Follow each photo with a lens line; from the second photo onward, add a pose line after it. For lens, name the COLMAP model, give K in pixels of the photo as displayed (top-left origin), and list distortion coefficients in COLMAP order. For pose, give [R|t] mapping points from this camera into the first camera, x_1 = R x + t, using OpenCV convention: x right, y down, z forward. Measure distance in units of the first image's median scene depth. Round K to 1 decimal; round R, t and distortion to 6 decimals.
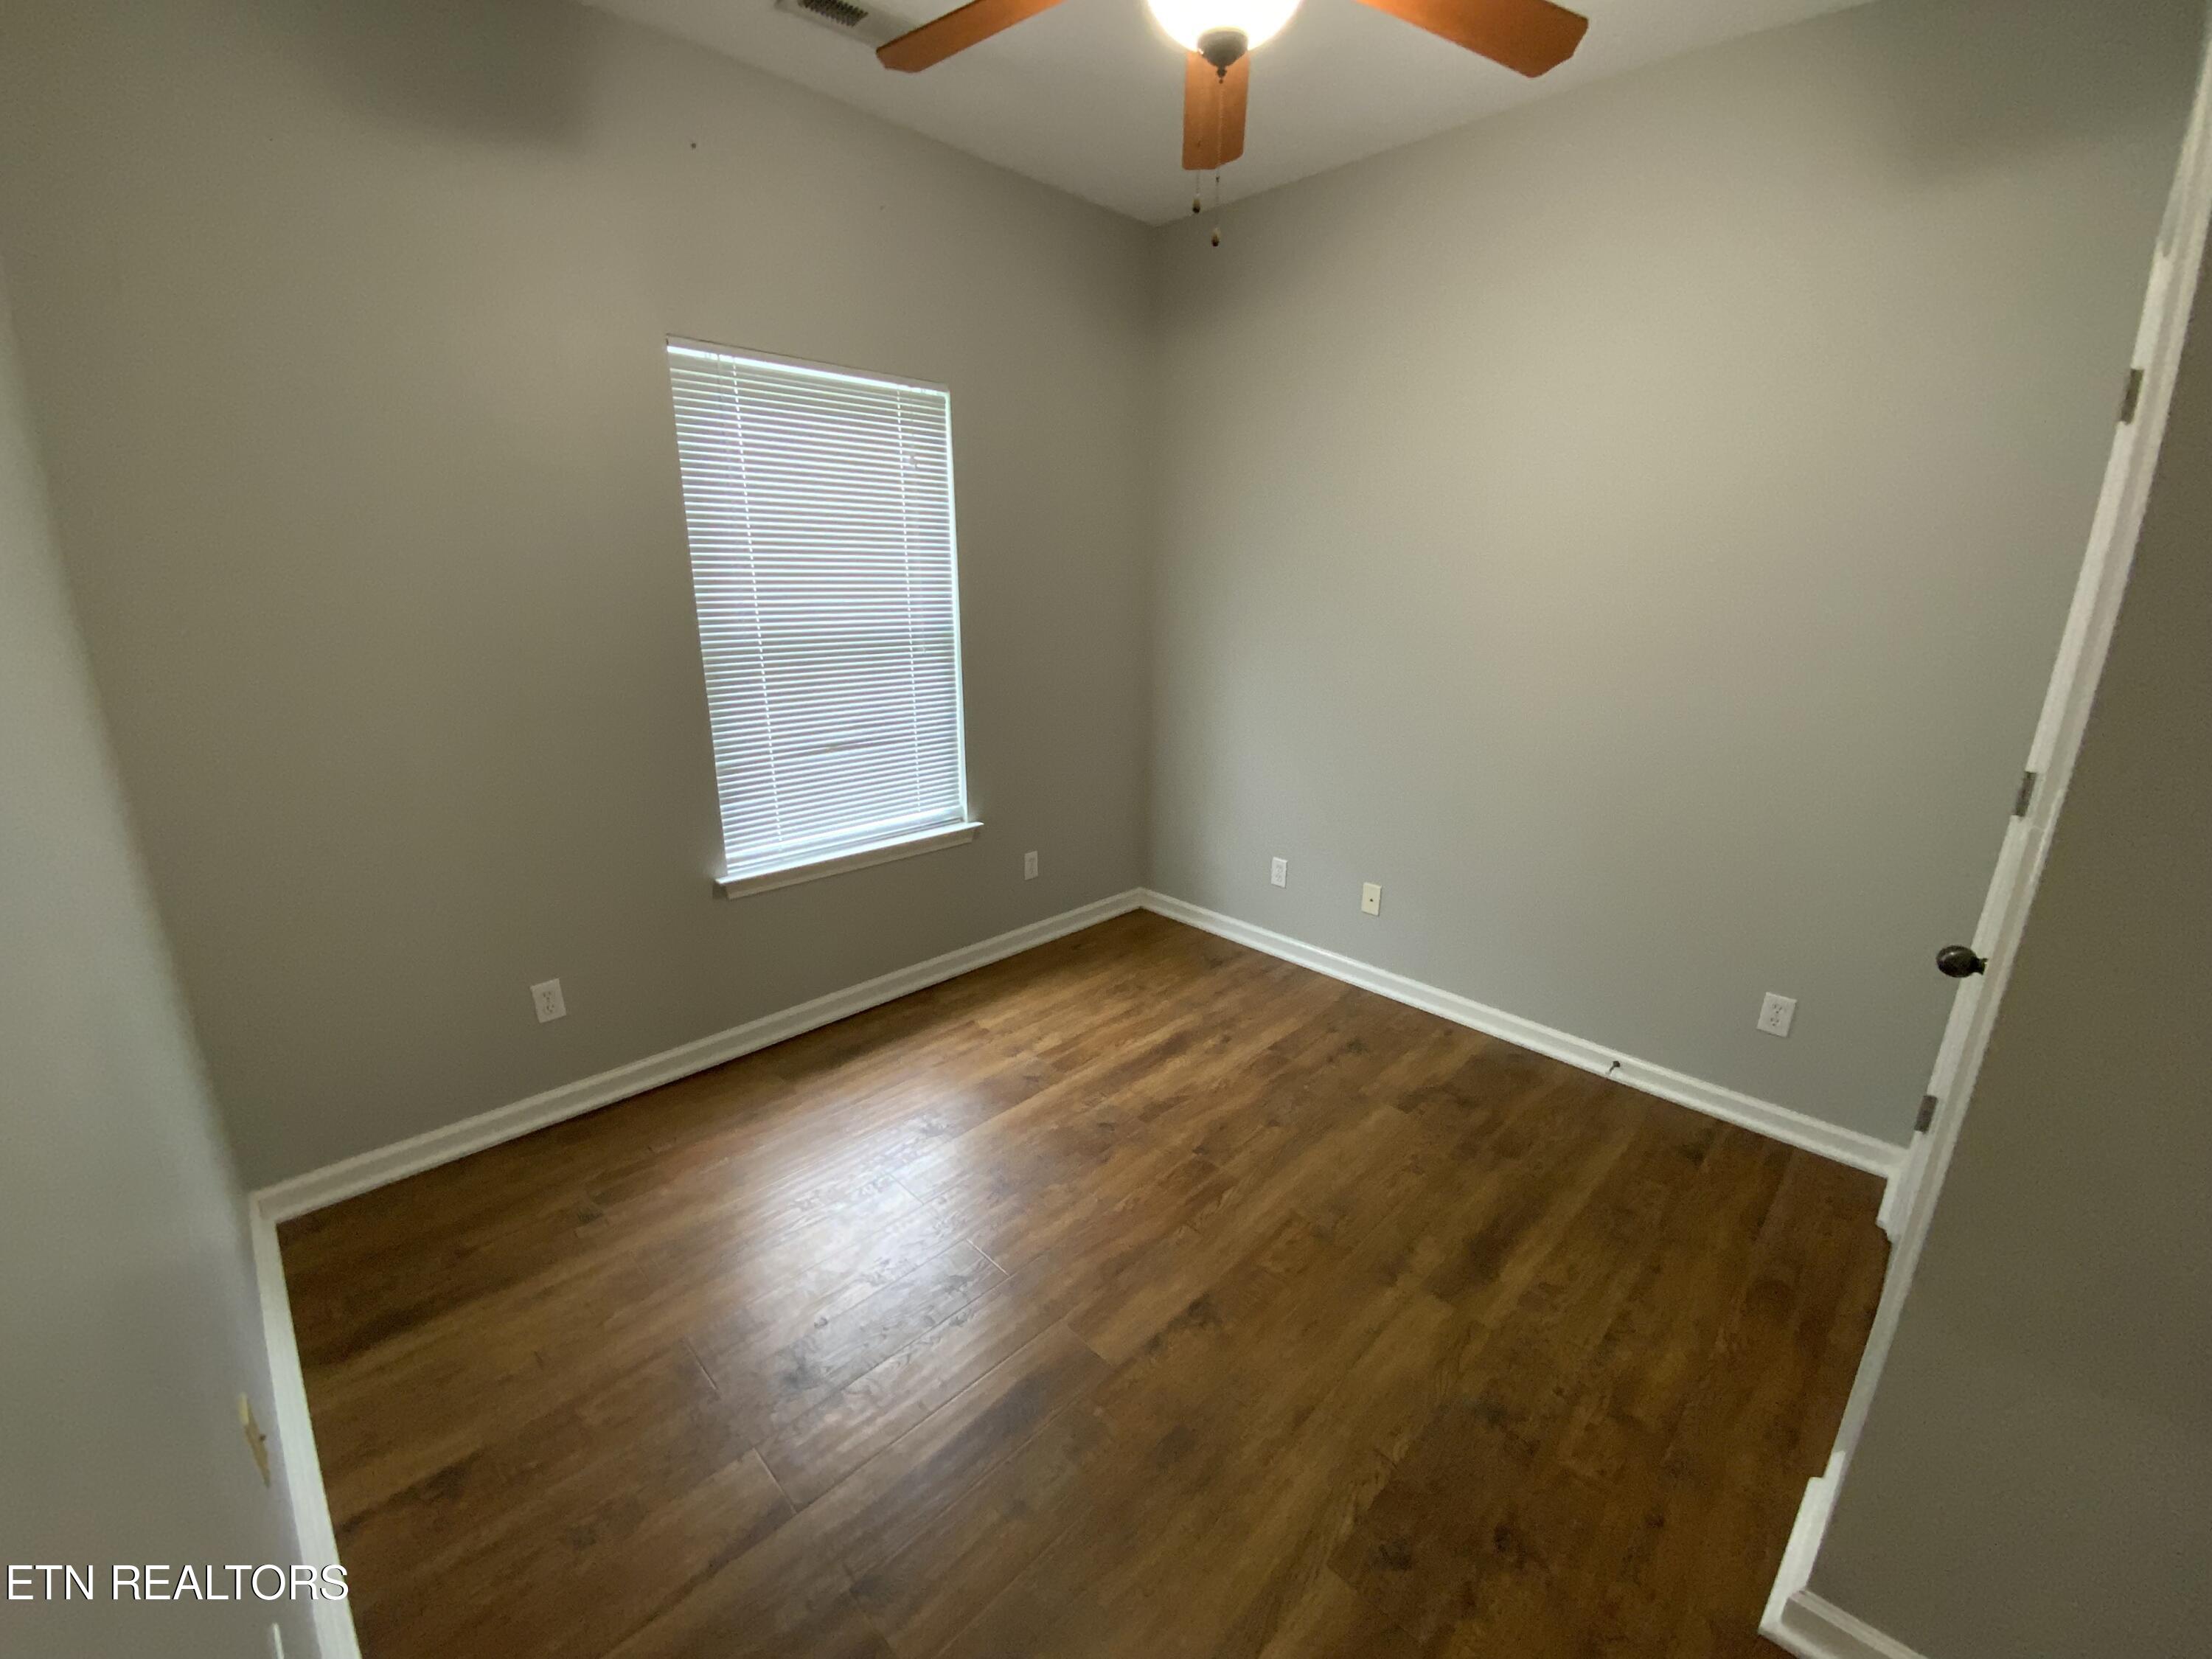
lens RADIAL K [[893.0, 0, 1102.6], [0, 893.0, 823.2], [0, 0, 1]] dist [0.024203, -0.020029]
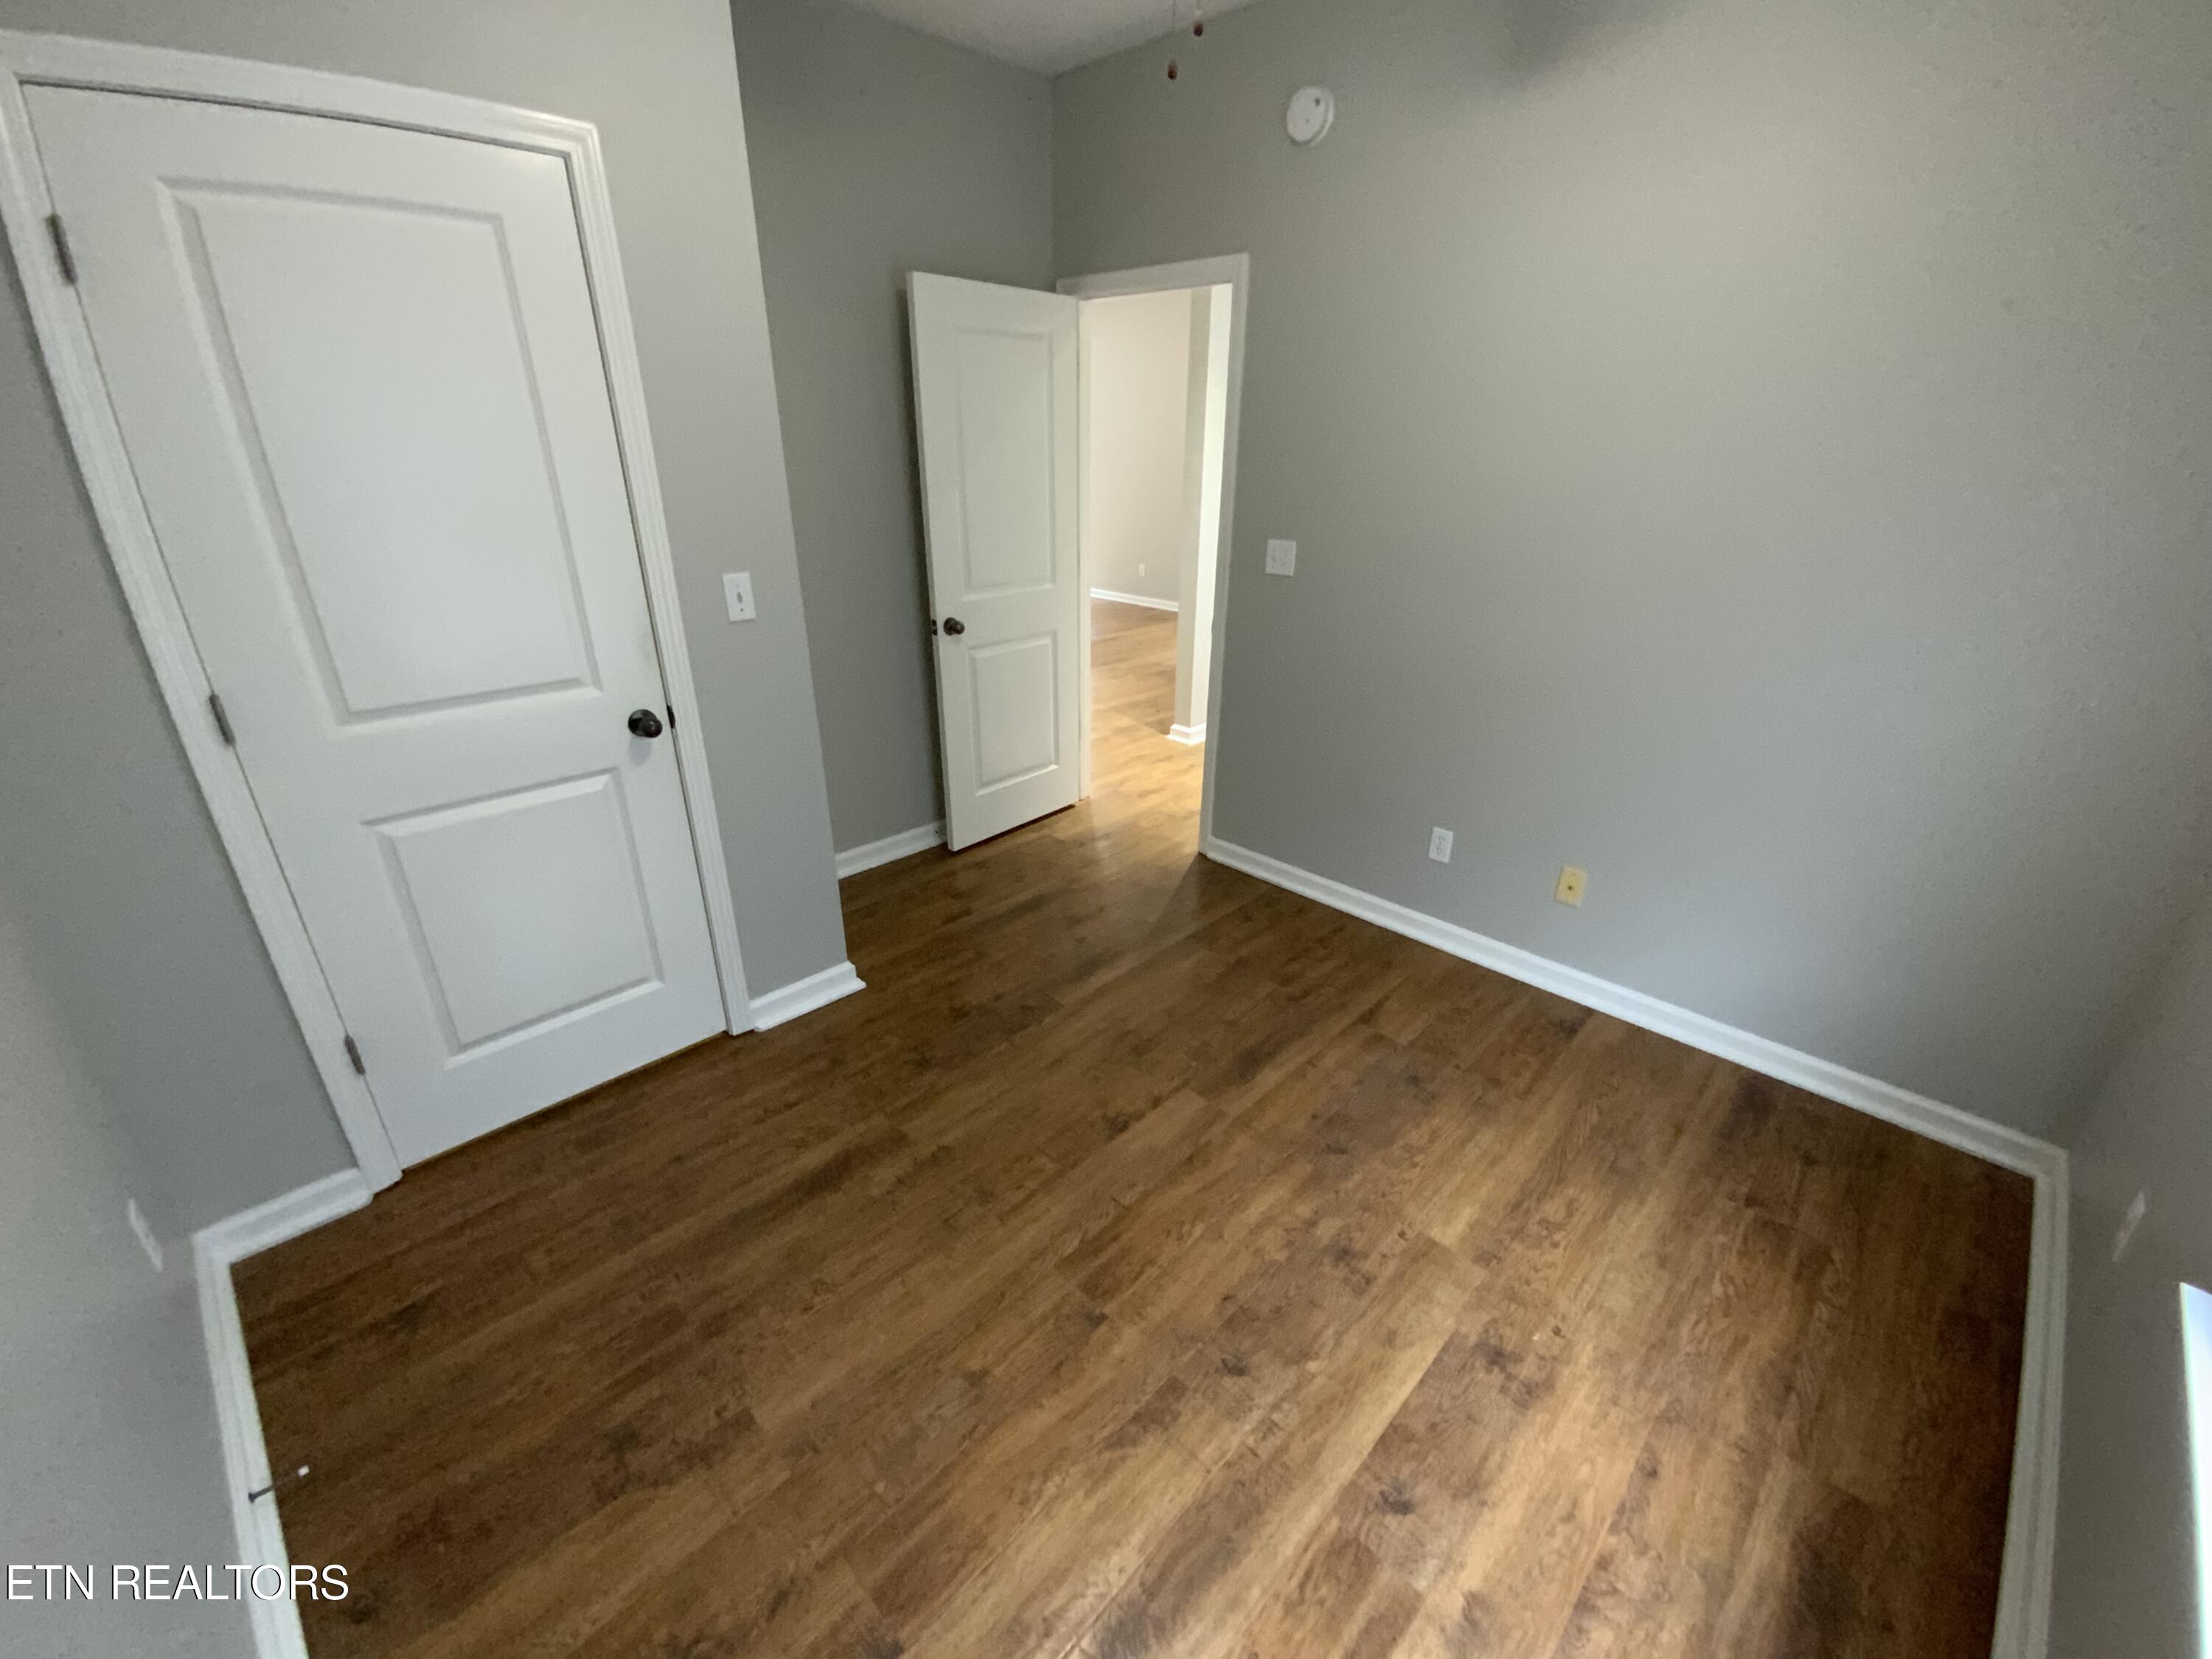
lens RADIAL K [[893.0, 0, 1102.6], [0, 893.0, 823.2], [0, 0, 1]] dist [0.024203, -0.020029]
pose [[-0.999623, -0.018860, -0.019945, 0.137962], [-0.027239, 0.771423, 0.635739, -0.438635], [0.003396, 0.636043, -0.771646, 1.424502]]
